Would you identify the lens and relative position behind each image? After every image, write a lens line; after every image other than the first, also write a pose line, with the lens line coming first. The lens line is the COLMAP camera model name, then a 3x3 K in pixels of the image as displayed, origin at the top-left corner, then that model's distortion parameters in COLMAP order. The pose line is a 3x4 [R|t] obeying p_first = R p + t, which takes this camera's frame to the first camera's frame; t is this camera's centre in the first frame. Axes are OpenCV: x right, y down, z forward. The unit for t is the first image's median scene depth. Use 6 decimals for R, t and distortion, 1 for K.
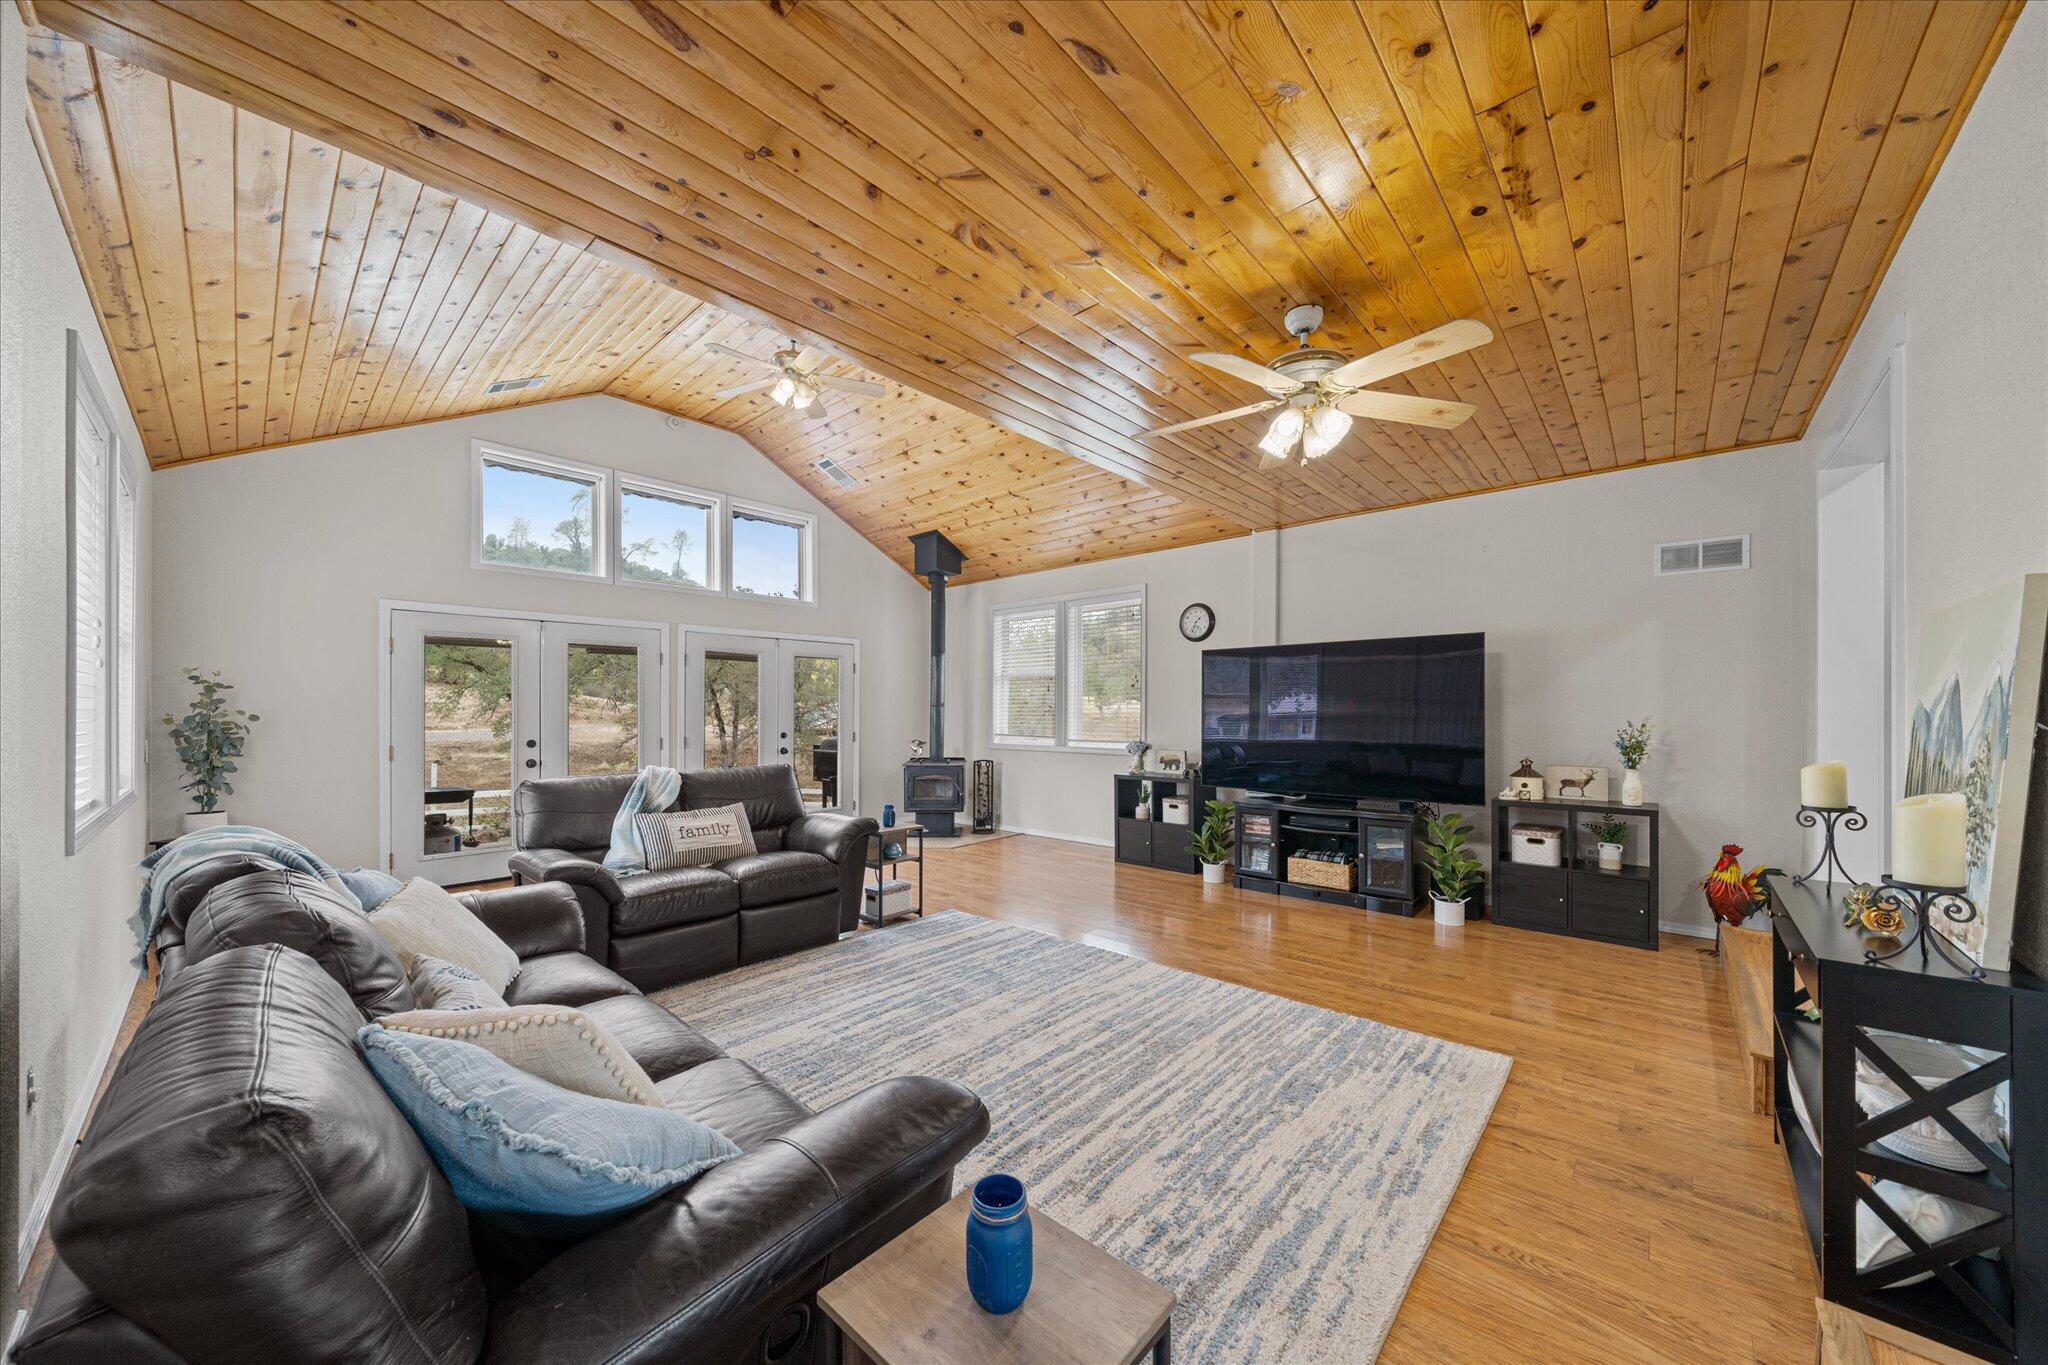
lens RADIAL K [[707.1, 0, 1013.4], [0, 707.1, 706.0], [0, 0, 1]] dist [-0.008926, 0.000568]
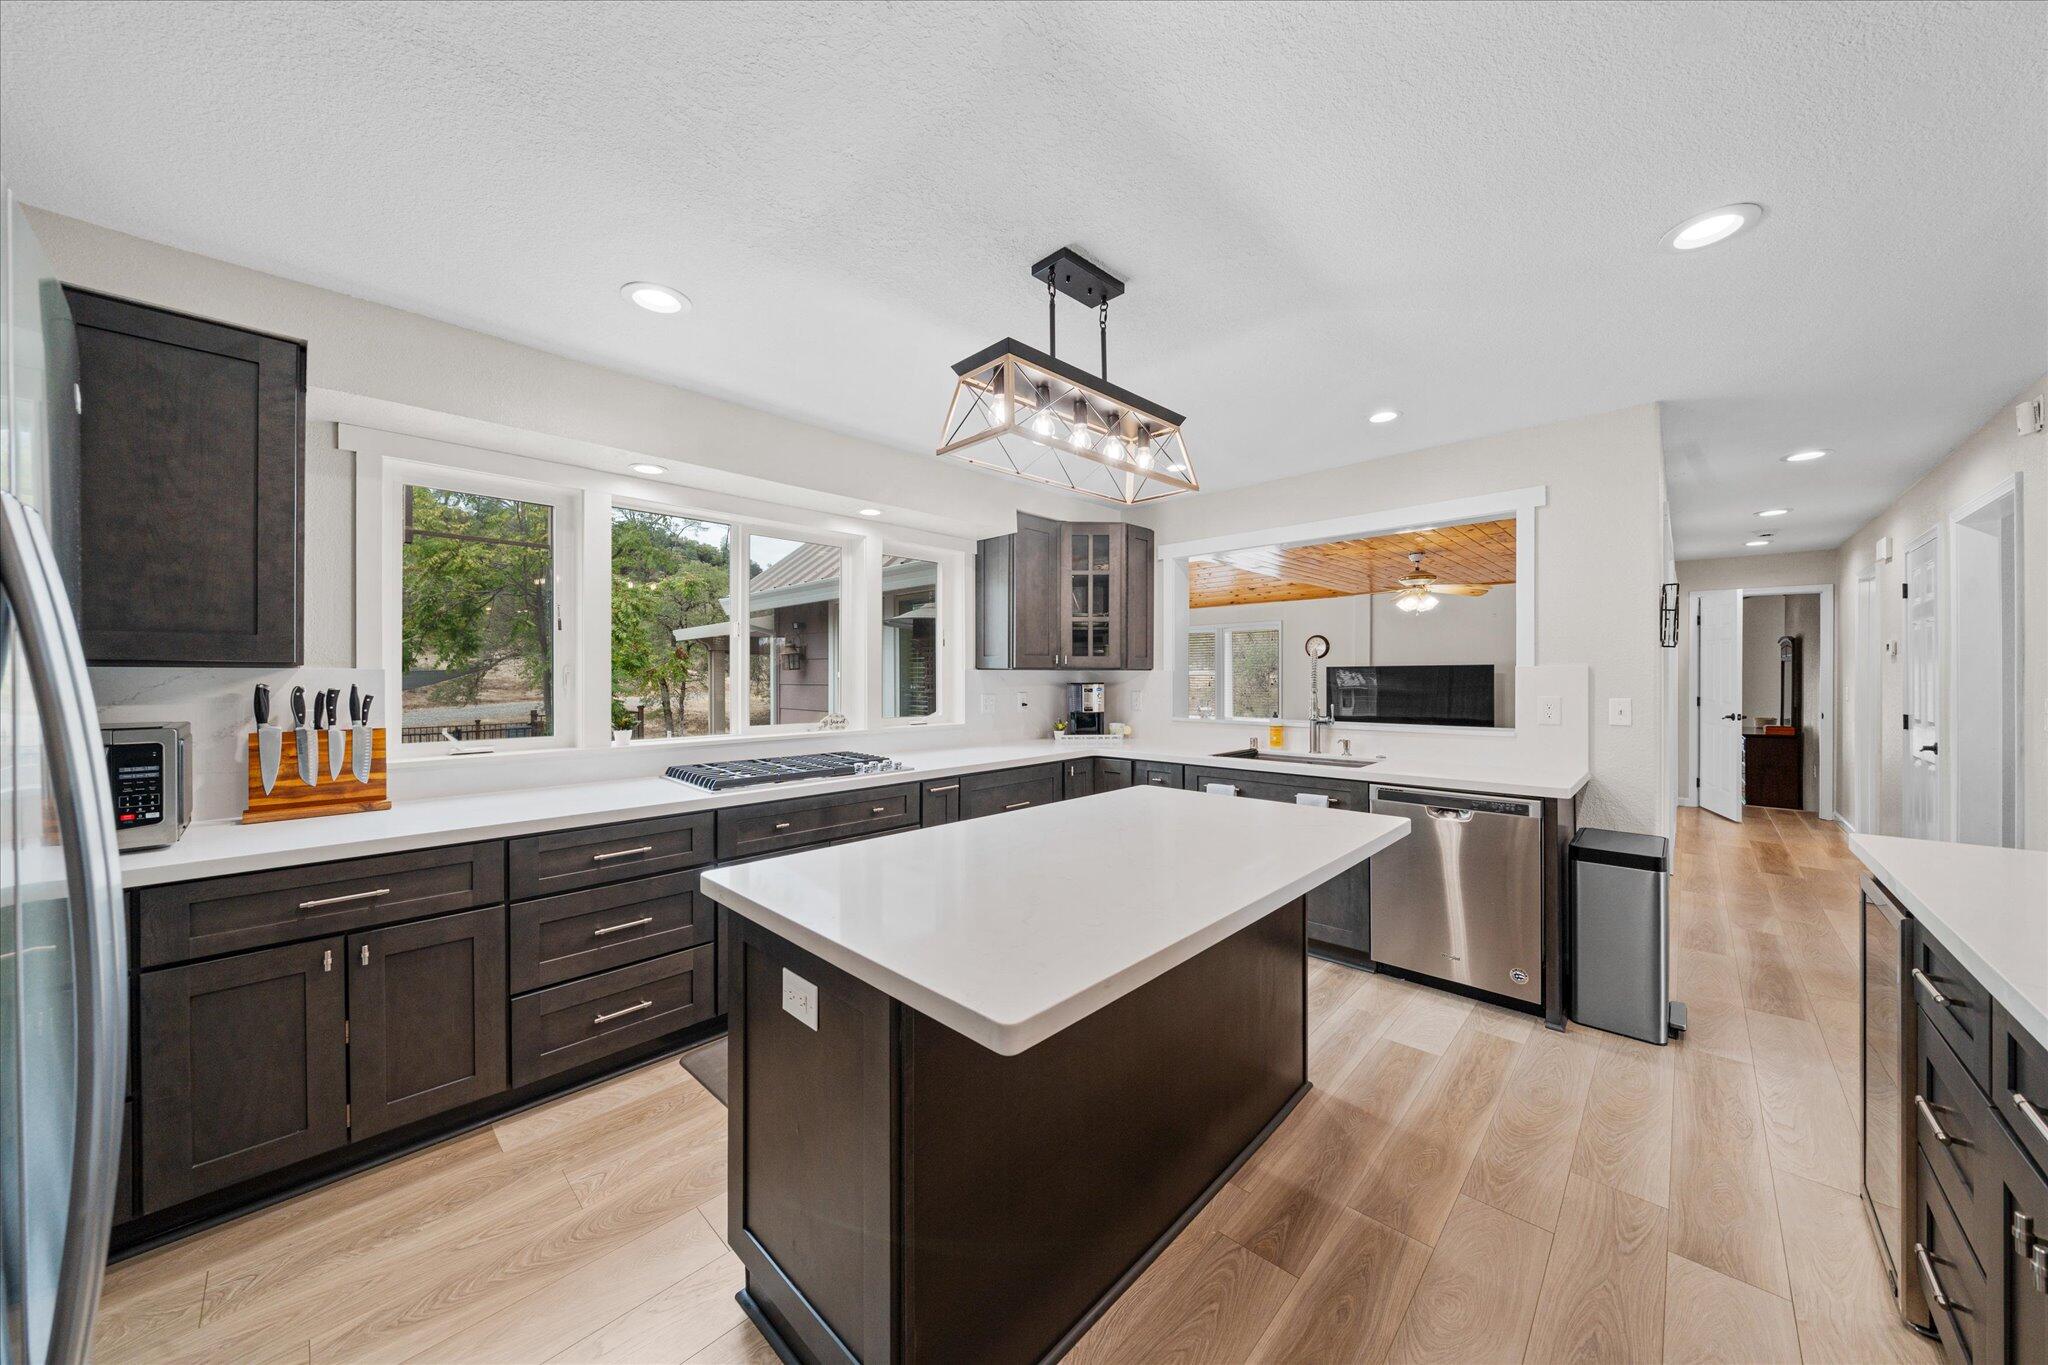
lens RADIAL K [[707.1, 0, 1006.2], [0, 707.1, 668.7], [0, 0, 1]] dist [-0.008926, 0.000568]
pose [[0.999569, -0.001609, -0.029310, -0.353731], [0.001532, 0.999995, -0.002646, -0.054749], [0.029314, 0.002600, 0.999567, -0.560602]]
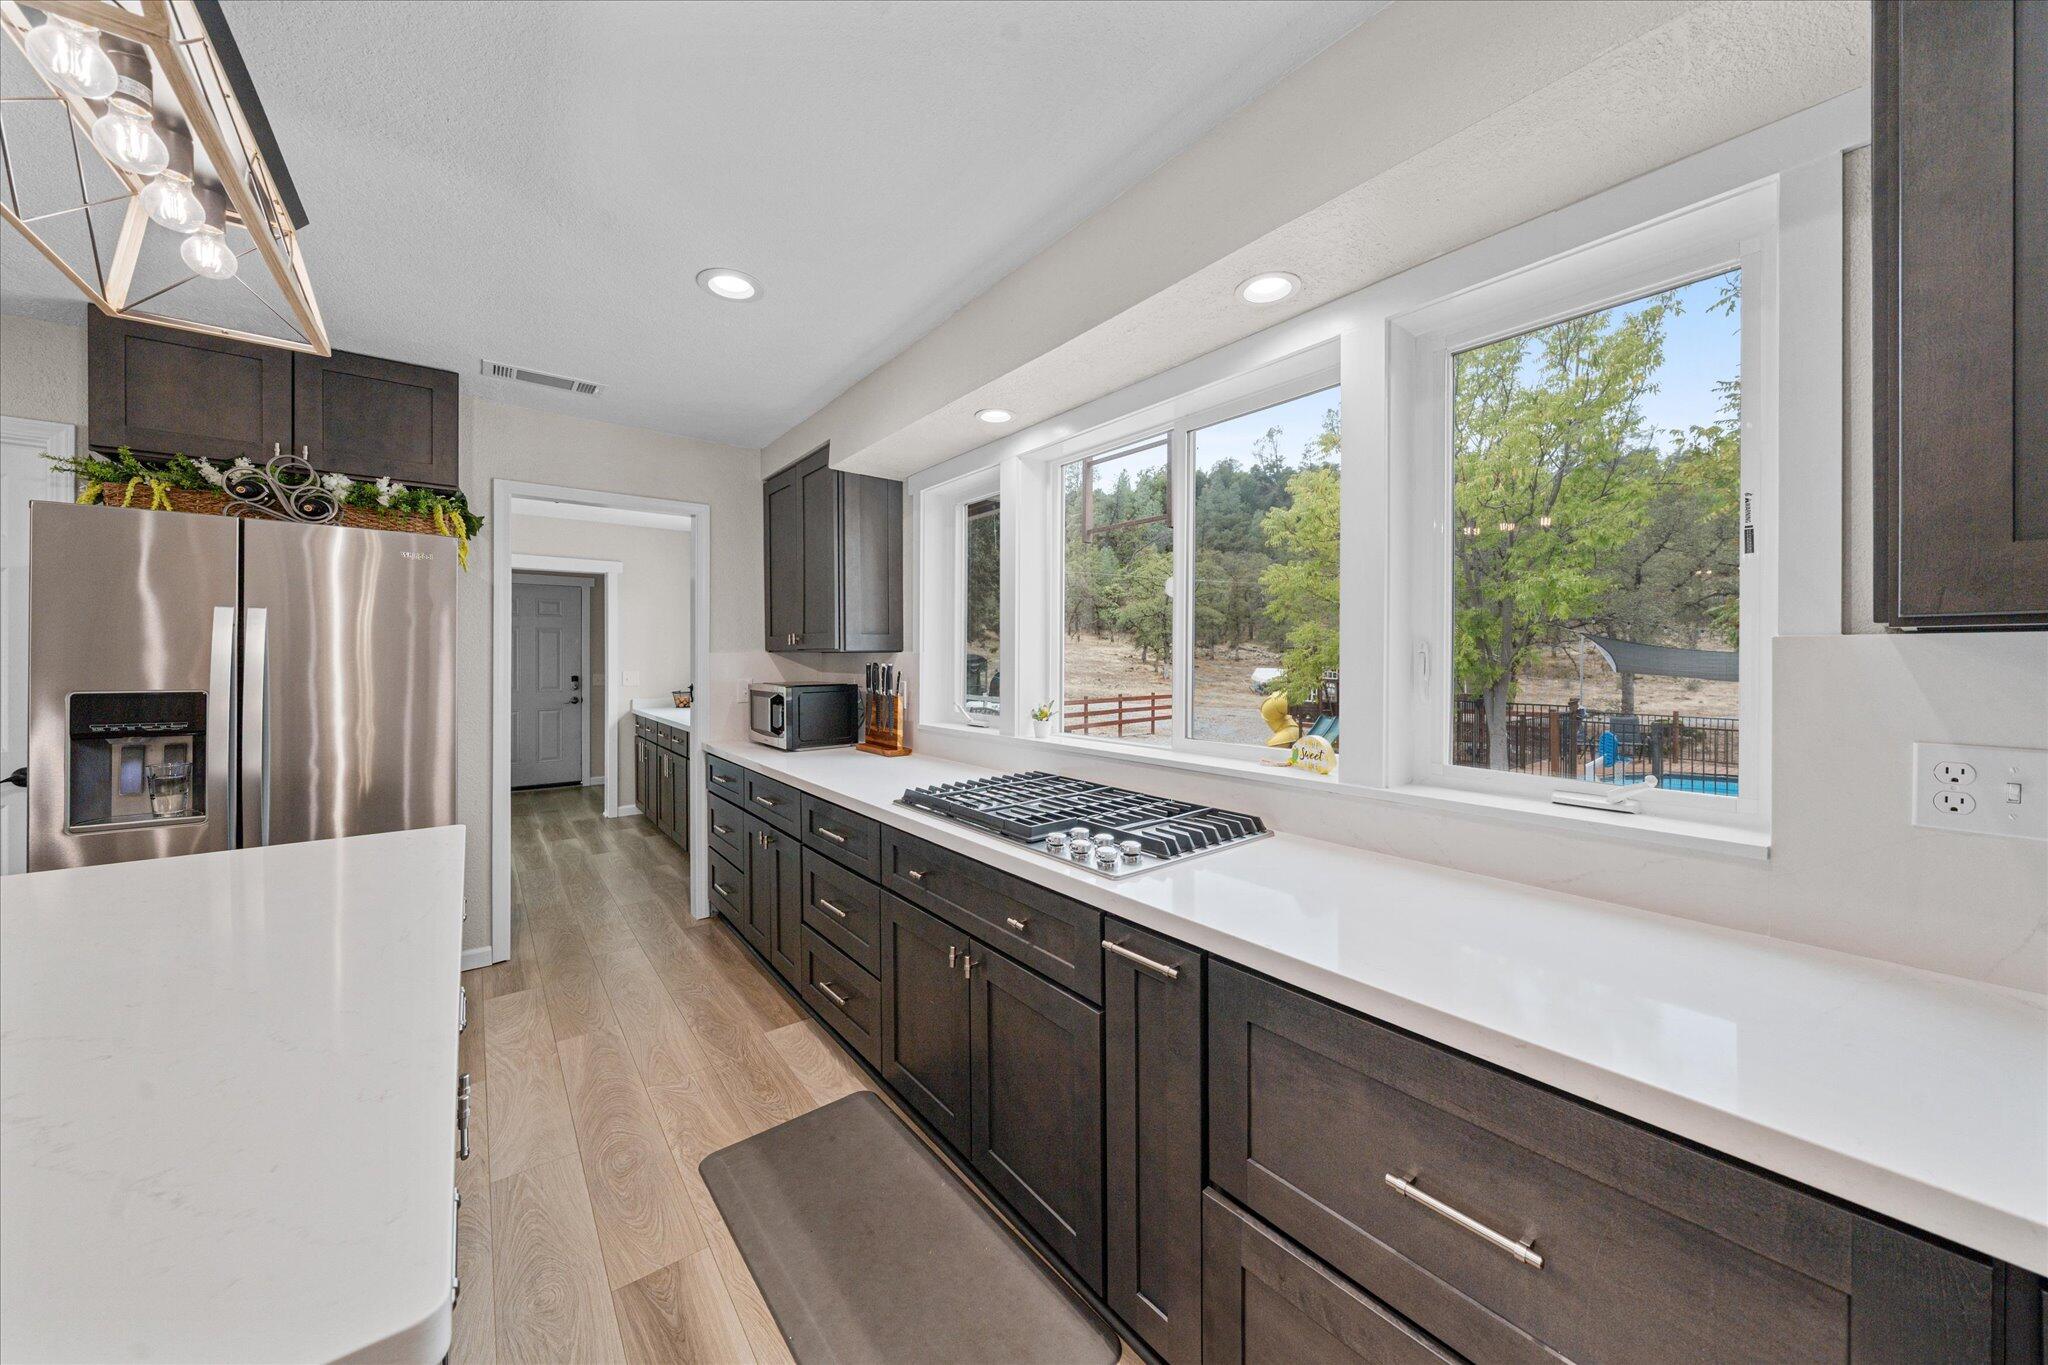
lens RADIAL K [[707.1, 0, 1011.7], [0, 707.1, 654.9], [0, 0, 1]] dist [-0.008926, 0.000568]
pose [[-0.161782, 0.001427, -0.986825, -0.228834], [0.004137, 0.999991, 0.000767, -0.052203], [0.986818, -0.003959, -0.161786, -0.083613]]
